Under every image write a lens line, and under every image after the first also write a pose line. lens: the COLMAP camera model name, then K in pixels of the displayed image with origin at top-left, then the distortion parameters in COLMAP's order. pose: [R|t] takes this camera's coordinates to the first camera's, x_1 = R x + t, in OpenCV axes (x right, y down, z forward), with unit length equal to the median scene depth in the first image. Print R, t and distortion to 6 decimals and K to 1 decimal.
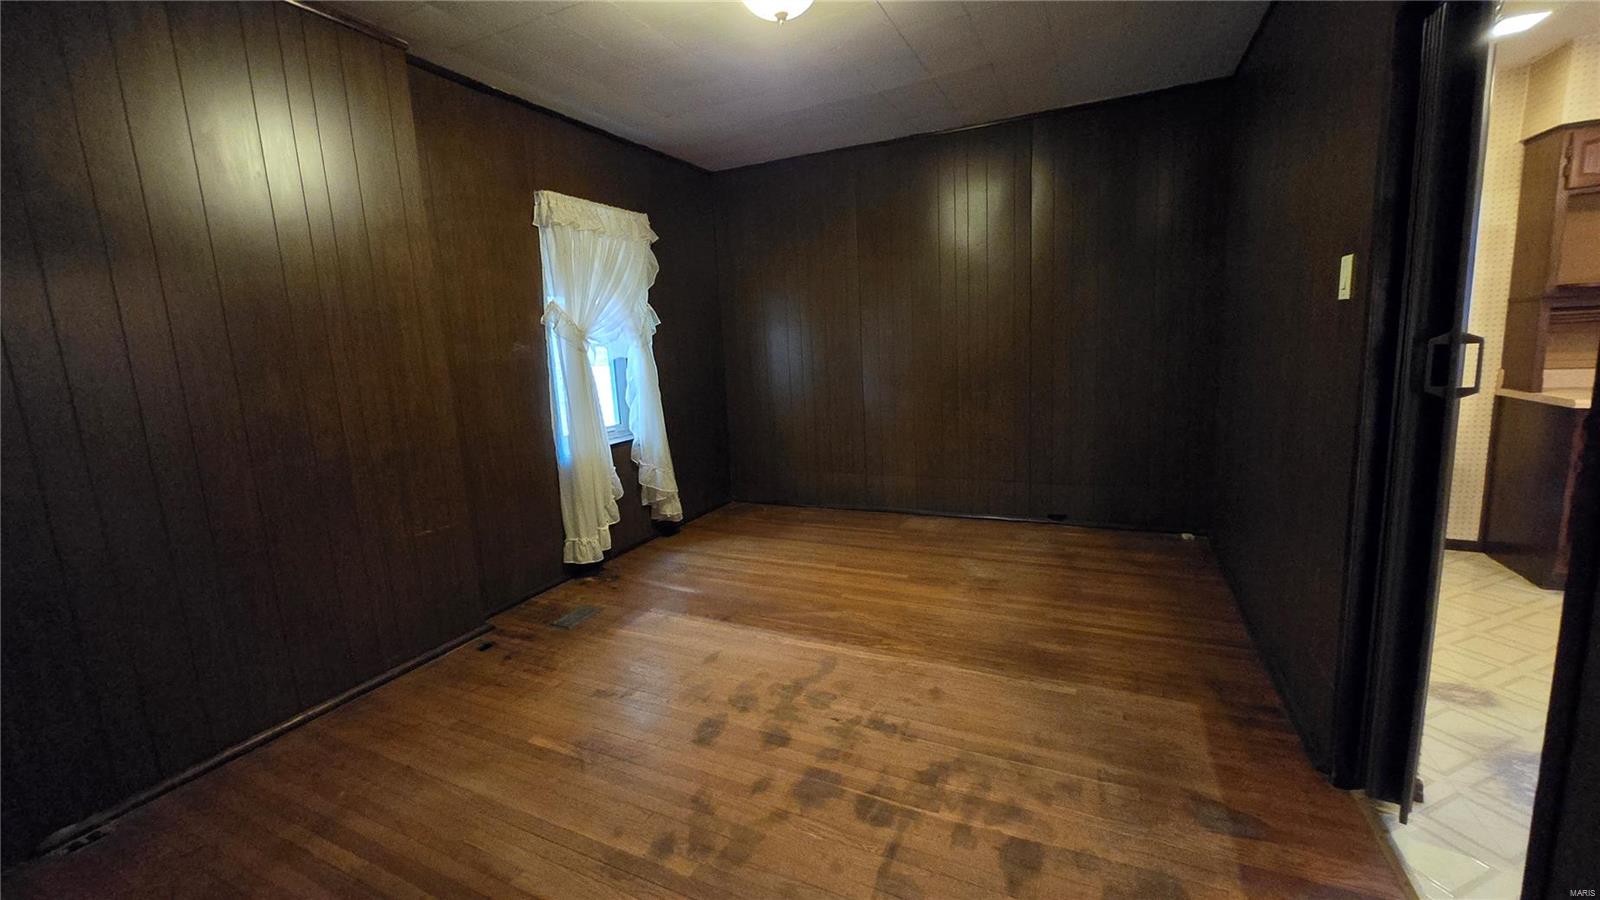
lens RADIAL K [[626.9, 0, 799.3], [0, 626.9, 442.8], [0, 0, 1]] dist [0.001901, -0.000973]
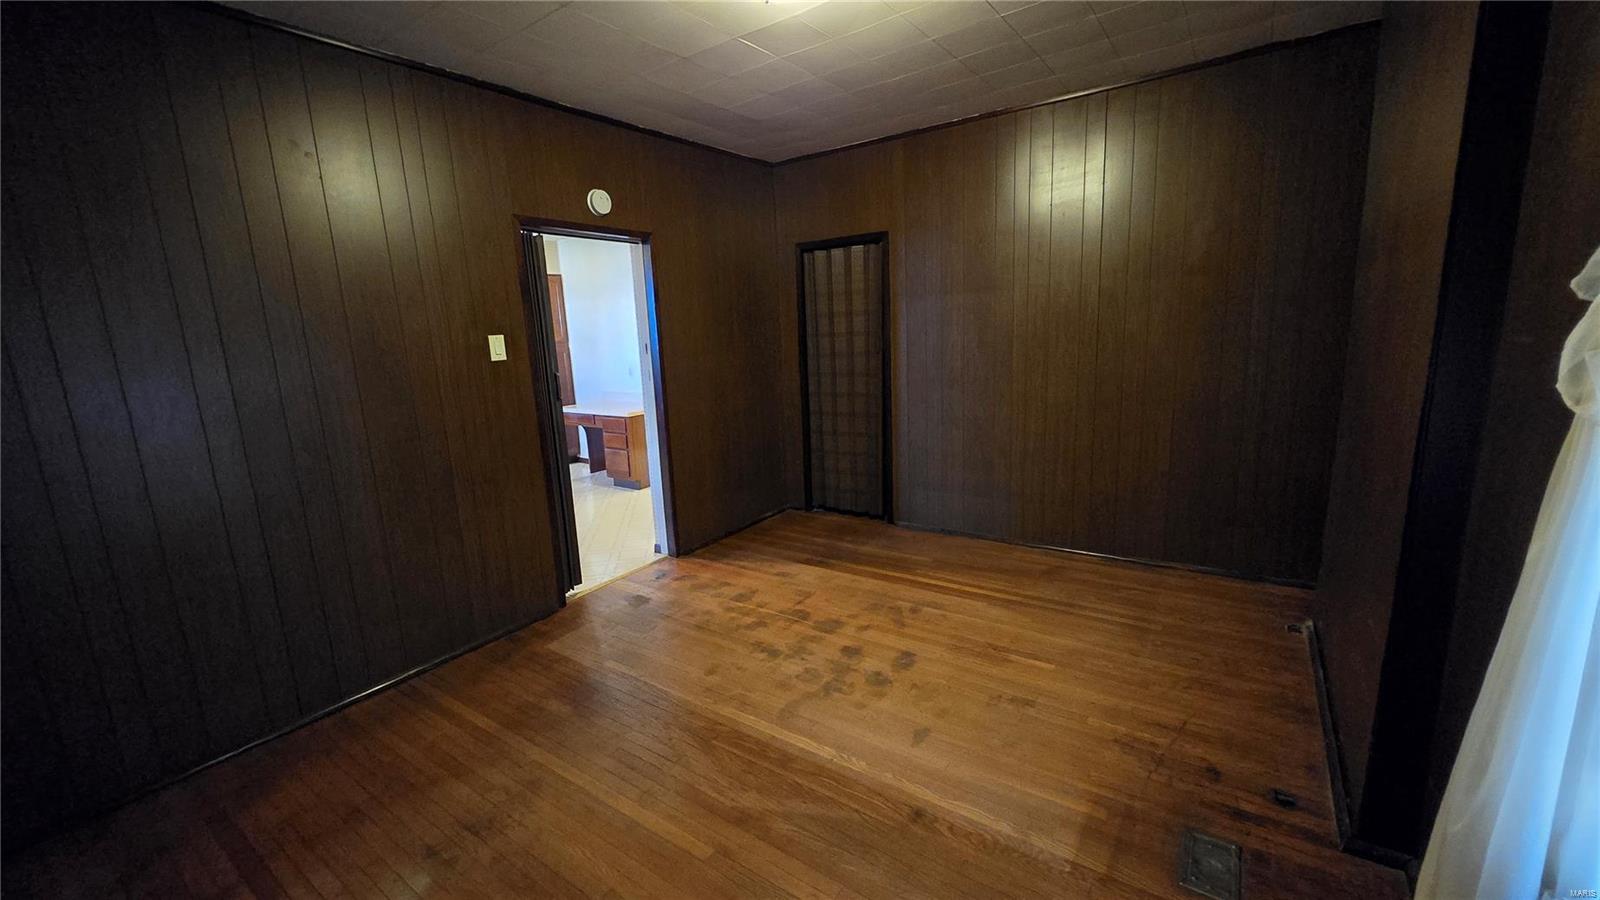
lens RADIAL K [[626.9, 0, 798.0], [0, 626.9, 443.1], [0, 0, 1]] dist [0.001901, -0.000973]
pose [[-0.980855, 0.062229, 0.184531, -0.196795], [0.122282, 0.934280, 0.334914, -0.399221], [-0.151563, 0.351066, -0.924003, 2.064018]]
